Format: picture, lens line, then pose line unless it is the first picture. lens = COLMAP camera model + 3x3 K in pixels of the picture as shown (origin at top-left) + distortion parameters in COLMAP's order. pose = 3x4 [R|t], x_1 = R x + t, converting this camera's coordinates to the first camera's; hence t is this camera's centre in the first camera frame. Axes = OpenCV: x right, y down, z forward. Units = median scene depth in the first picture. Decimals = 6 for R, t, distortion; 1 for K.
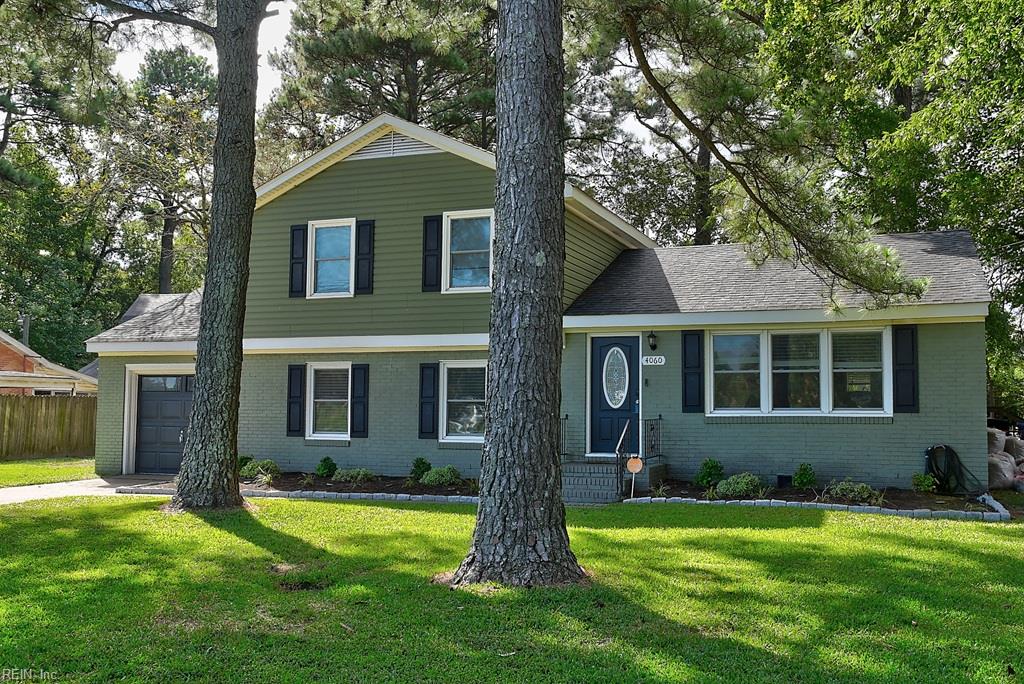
lens RADIAL K [[1076.1, 0, 512.1], [0, 1076.1, 340.4], [0, 0, 1]] dist [-0.018327, 0.000000]
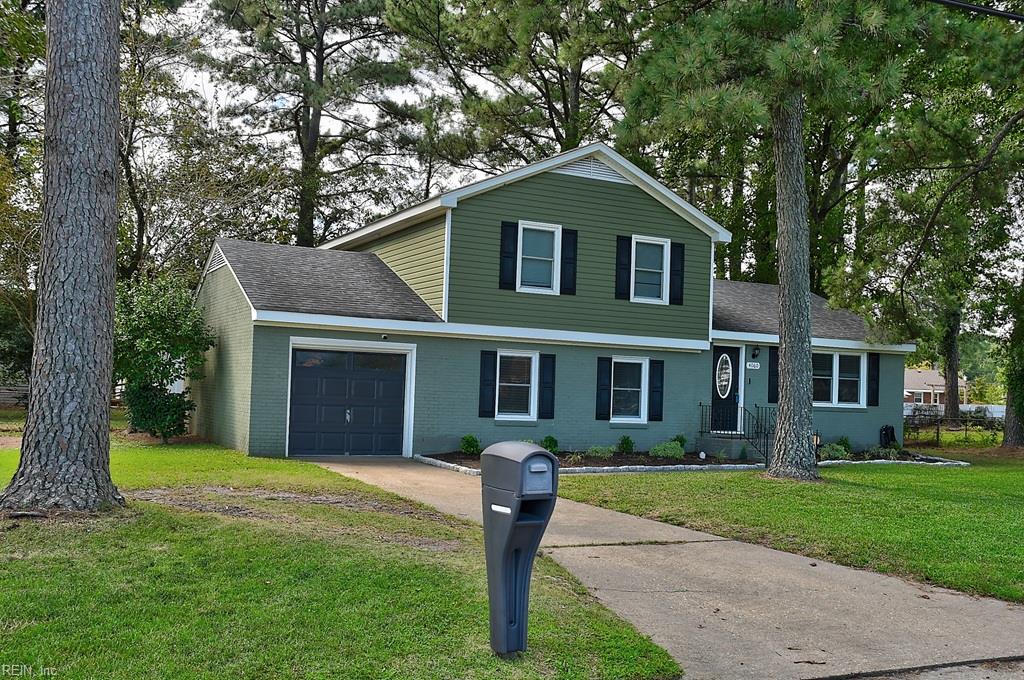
lens RADIAL K [[976.0, 0, 511.2], [0, 976.0, 341.0], [0, 0, 1]] dist [0.008267, 0.000000]
pose [[0.669945, 0.059274, 0.740041, -0.942396], [-0.077885, 0.996919, -0.009341, 0.021444], [-0.738314, -0.051380, 0.672497, 0.344508]]
